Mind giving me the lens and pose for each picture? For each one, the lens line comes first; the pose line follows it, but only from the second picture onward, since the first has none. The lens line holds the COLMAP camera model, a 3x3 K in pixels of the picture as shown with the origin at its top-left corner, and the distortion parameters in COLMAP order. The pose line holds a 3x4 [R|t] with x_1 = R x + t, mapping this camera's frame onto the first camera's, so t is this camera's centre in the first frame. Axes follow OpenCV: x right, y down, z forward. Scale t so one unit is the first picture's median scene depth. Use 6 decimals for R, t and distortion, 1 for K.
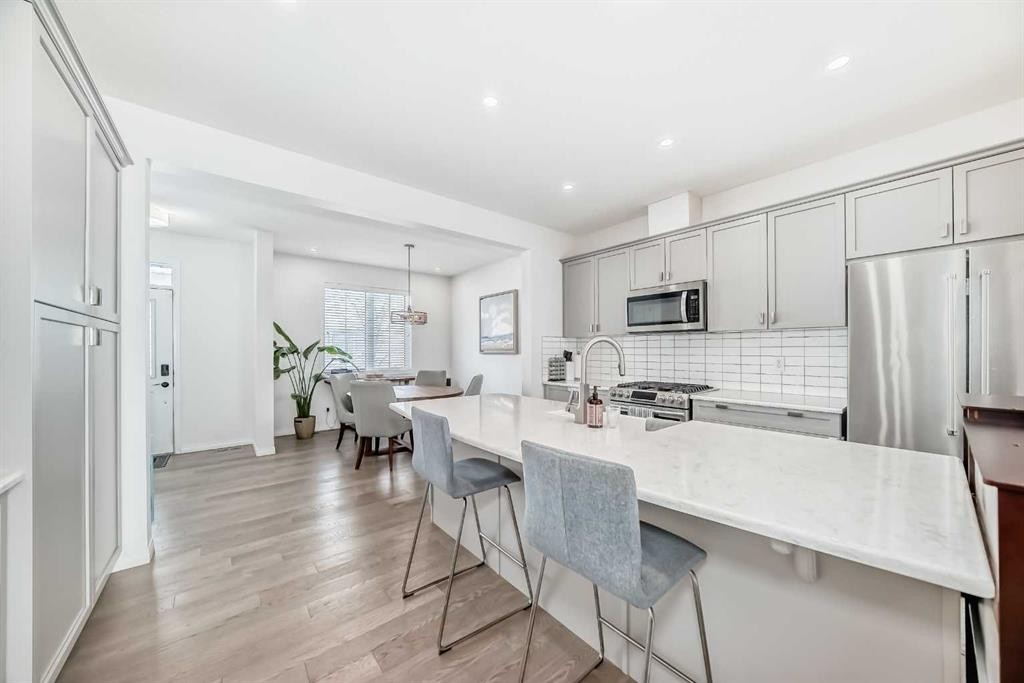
lens RADIAL K [[357.6, 0, 513.6], [0, 357.6, 350.4], [0, 0, 1]] dist [-0.009685, 0.000122]
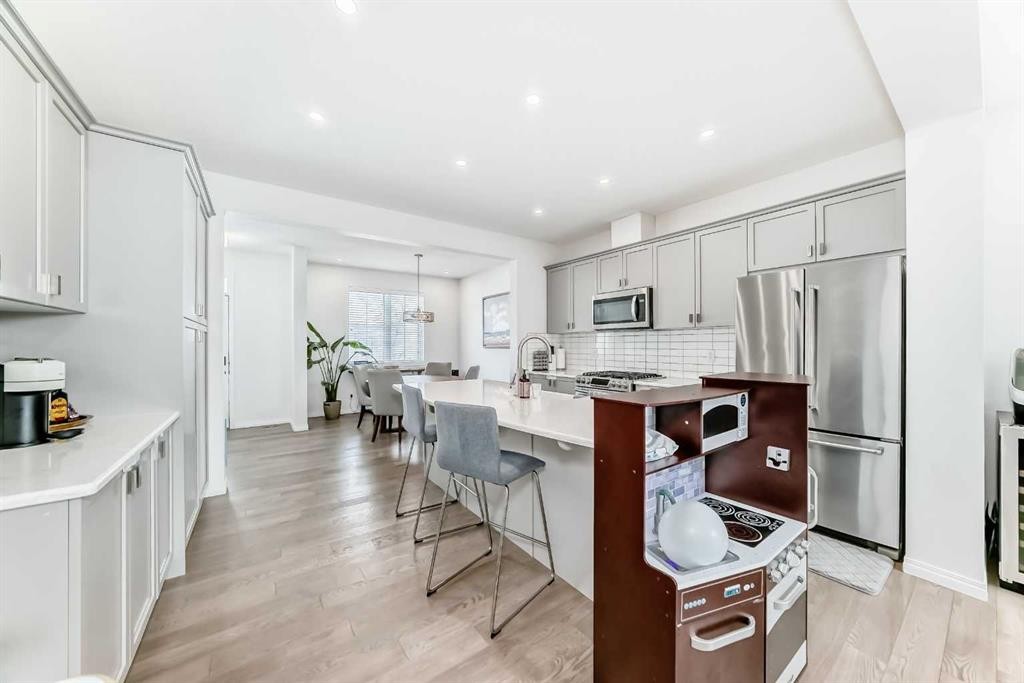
lens RADIAL K [[360.0, 0, 513.3], [0, 360.0, 344.7], [0, 0, 1]] dist [-0.015063, 0.000013]
pose [[0.997861, -0.000277, -0.065372, 0.107758], [0.000239, 1.000000, -0.000595, 0.000359], [0.065372, 0.000578, 0.997861, -0.174137]]
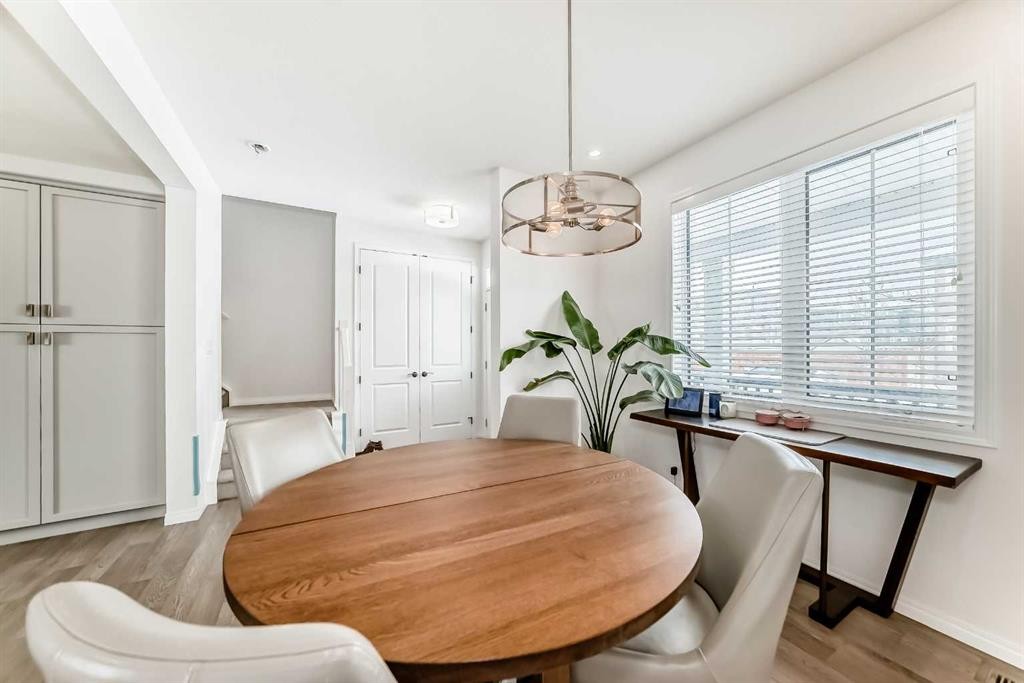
lens RADIAL K [[365.2, 0, 516.4], [0, 365.2, 348.9], [0, 0, 1]] dist [-0.012586, 0.000234]
pose [[-0.163975, 0.007881, -0.986433, -0.017508], [0.003628, 0.999966, 0.007386, -0.000209], [0.986458, -0.002367, -0.163998, 1.146097]]
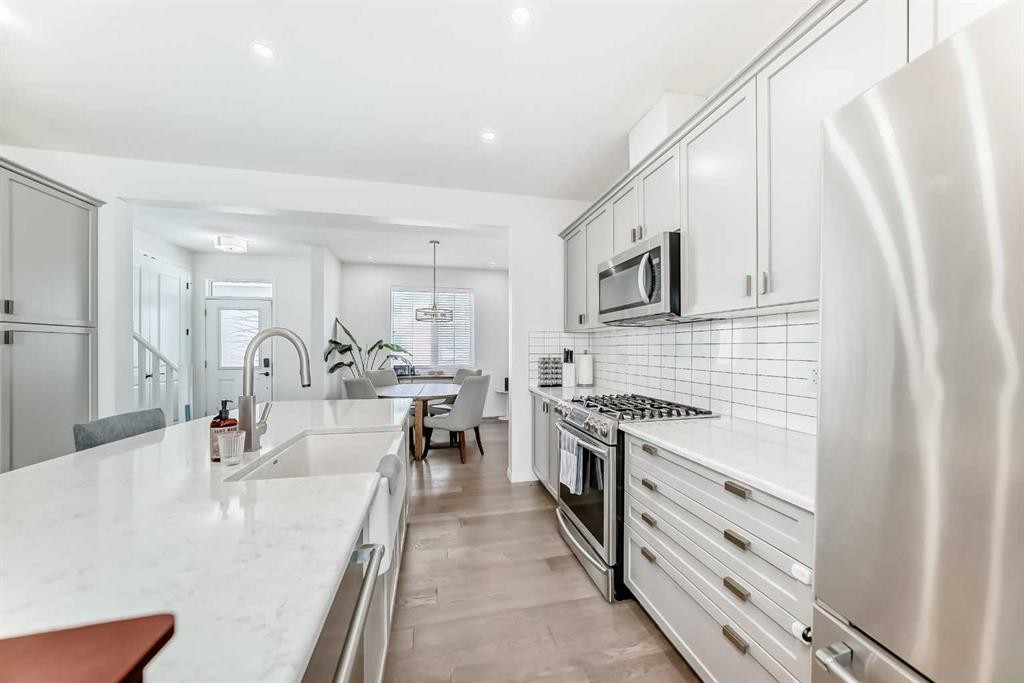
lens RADIAL K [[357.9, 0, 516.7], [0, 357.9, 349.2], [0, 0, 1]] dist [-0.030292, 0.009001]
pose [[0.894247, 0.003327, -0.447562, 0.402539], [-0.002011, 0.999992, 0.003414, -0.000960], [0.447570, -0.002153, 0.894246, 0.253352]]
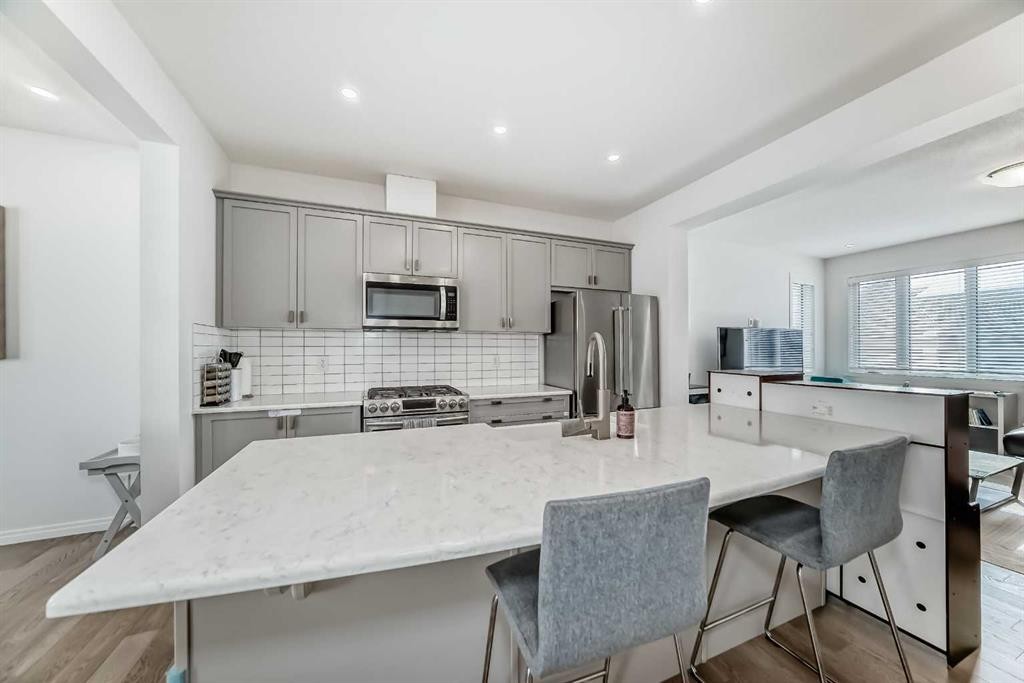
lens RADIAL K [[357.9, 0, 516.7], [0, 357.9, 349.2], [0, 0, 1]] dist [-0.030292, 0.009001]
pose [[0.294050, 0.003801, 0.955782, -0.258778], [0.001073, 0.999990, -0.004307, 0.001916], [-0.955789, 0.002292, 0.294043, 0.390433]]
